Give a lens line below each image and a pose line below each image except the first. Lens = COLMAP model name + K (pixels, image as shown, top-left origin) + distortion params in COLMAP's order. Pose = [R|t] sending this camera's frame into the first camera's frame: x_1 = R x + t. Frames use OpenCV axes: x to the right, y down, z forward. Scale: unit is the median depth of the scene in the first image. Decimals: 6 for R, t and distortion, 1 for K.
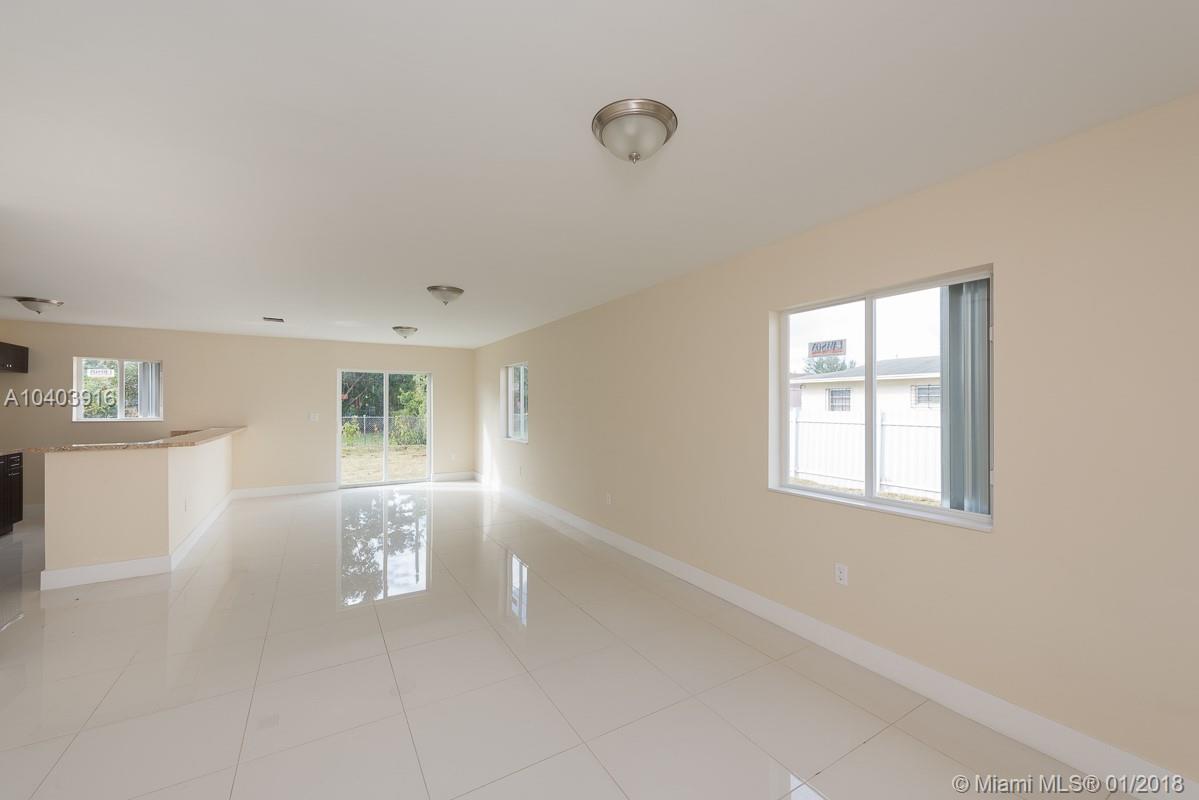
lens RADIAL K [[468.6, 0, 604.2], [0, 468.6, 403.4], [0, 0, 1]] dist [0.010222, 0.000162]
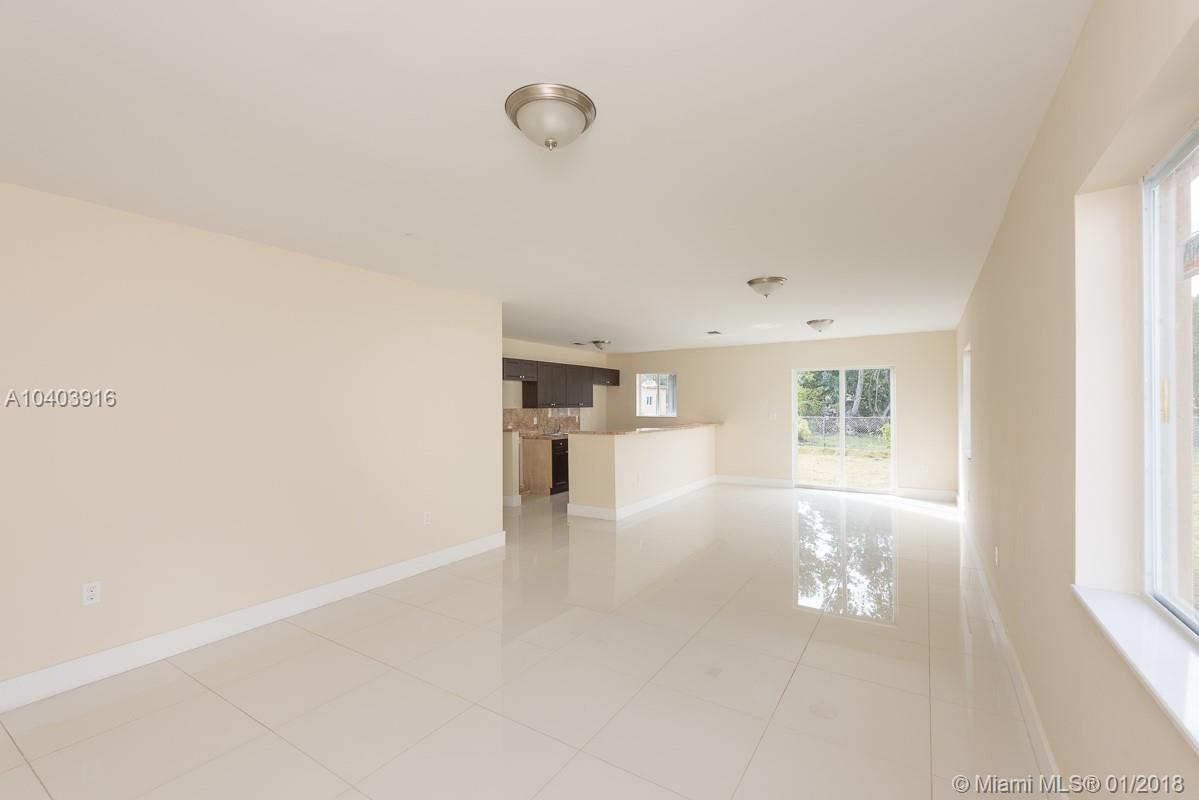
lens RADIAL K [[502.0, 0, 599.3], [0, 502.0, 402.1], [0, 0, 1]] dist [-0.000083, 0.000006]
pose [[0.434543, -0.008535, -0.900611, 0.275731], [0.007790, 0.999953, -0.005718, 0.000783], [0.900618, -0.004531, 0.434589, 0.178826]]
